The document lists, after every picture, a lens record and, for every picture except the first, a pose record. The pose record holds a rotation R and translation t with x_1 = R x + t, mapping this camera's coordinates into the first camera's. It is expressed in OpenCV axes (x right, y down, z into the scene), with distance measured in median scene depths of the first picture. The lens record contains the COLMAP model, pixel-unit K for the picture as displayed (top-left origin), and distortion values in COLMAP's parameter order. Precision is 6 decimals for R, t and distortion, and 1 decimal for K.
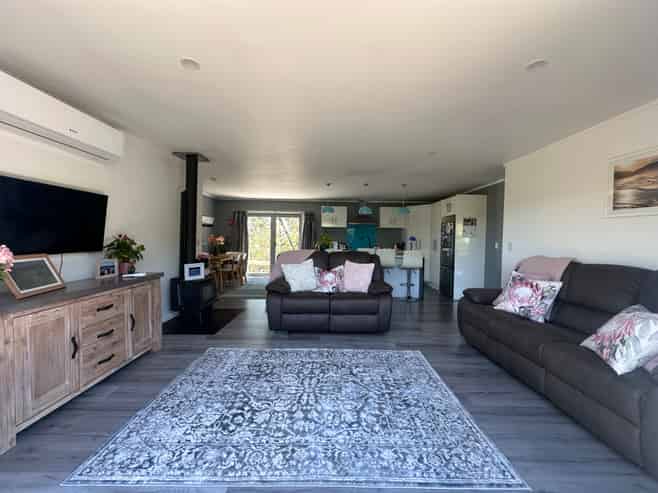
lens RADIAL K [[266.0, 0, 329.2], [0, 266.0, 245.7], [0, 0, 1]] dist [-0.001696, -0.000441]
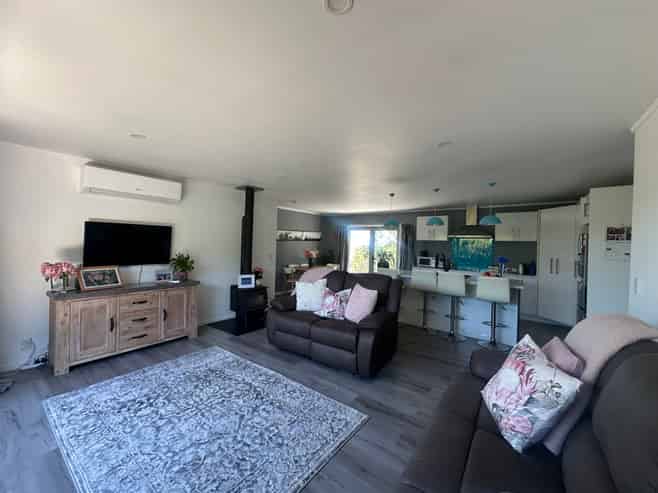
lens RADIAL K [[266.0, 0, 328.8], [0, 266.0, 245.1], [0, 0, 1]] dist [-0.001696, -0.000441]
pose [[0.795587, 0.005973, -0.605811, 0.812522], [-0.026479, 0.999339, -0.024921, -0.074464], [0.605261, 0.035869, 0.795219, 0.369414]]
